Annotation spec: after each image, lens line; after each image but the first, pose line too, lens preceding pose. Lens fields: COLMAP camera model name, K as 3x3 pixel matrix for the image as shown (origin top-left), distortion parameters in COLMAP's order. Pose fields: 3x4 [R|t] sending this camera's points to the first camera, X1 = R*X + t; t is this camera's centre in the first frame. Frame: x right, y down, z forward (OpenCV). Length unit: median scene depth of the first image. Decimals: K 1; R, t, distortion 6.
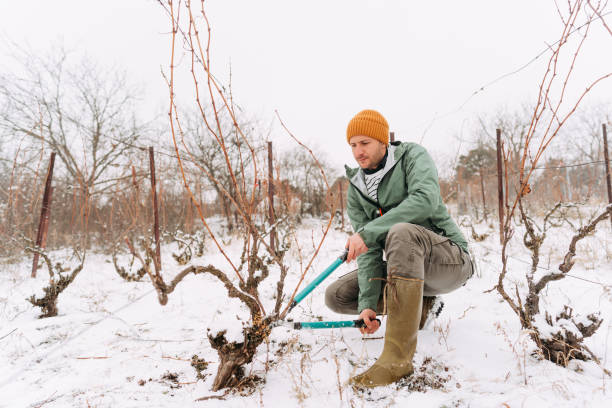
lens RADIAL K [[401.9, 0, 306.0], [0, 401.9, 204.0], [0, 0, 1]] dist [-0.013871, 0.003747]
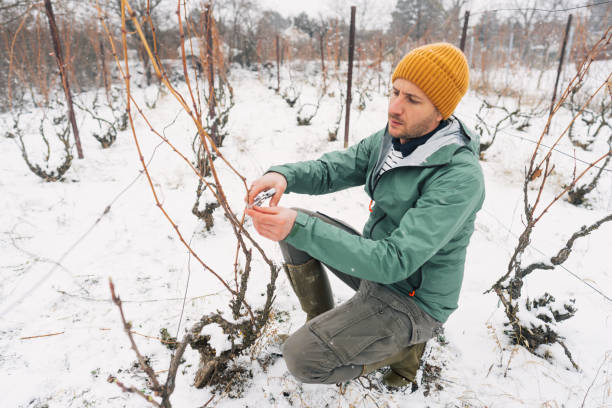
lens RADIAL K [[403.8, 0, 306.0], [0, 403.8, 204.0], [0, 0, 1]] dist [-0.003789, 0.000979]
pose [[0.982755, -0.003202, 0.184886, -0.084951], [-0.065420, 0.929166, 0.363829, -0.167096], [-0.172955, -0.369650, 0.912932, 0.137801]]
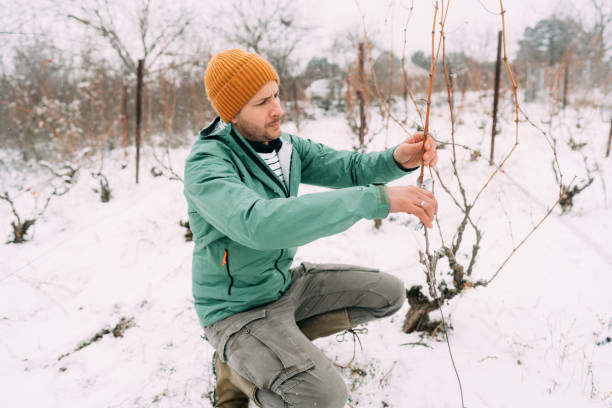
lens RADIAL K [[405.9, 0, 306.0], [0, 405.9, 204.0], [0, 0, 1]] dist [-0.004466, 0.001799]
pose [[0.995793, 0.020794, -0.089238, -0.233287], [0.005546, 0.958447, 0.285217, -0.121181], [0.091461, -0.284512, 0.954300, -0.014345]]
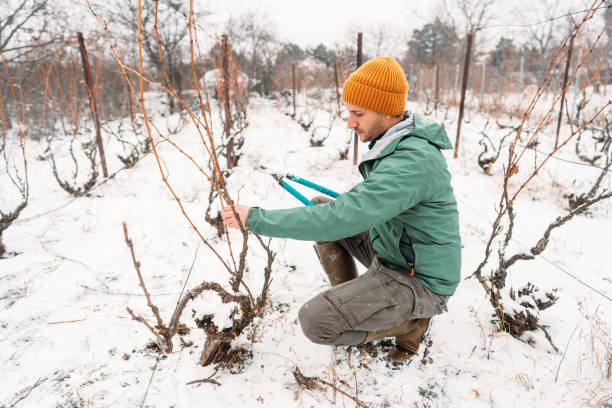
lens RADIAL K [[403.8, 0, 306.0], [0, 403.8, 204.0], [0, 0, 1]] dist [-0.003789, 0.000979]
pose [[0.990378, 0.003077, 0.138352, -0.061174], [-0.045371, 0.951712, 0.303620, -0.145558], [-0.130737, -0.306976, 0.942695, 0.059926]]
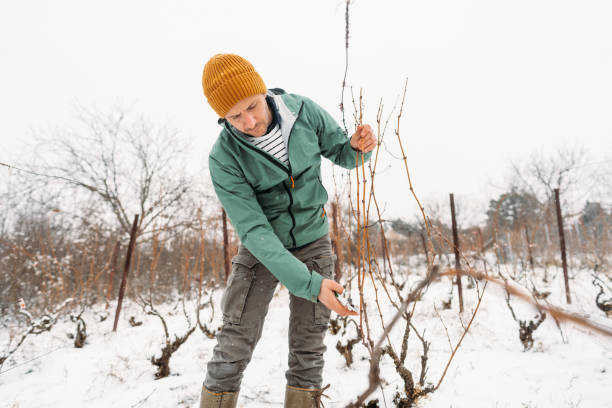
lens RADIAL K [[403.8, 0, 306.0], [0, 403.8, 204.0], [0, 0, 1]] dist [-0.003789, 0.000979]
pose [[0.998132, -0.005839, -0.060812, -0.184104], [-0.000845, 0.994007, -0.109312, -0.062679], [0.061086, 0.109159, 0.992146, -0.118960]]
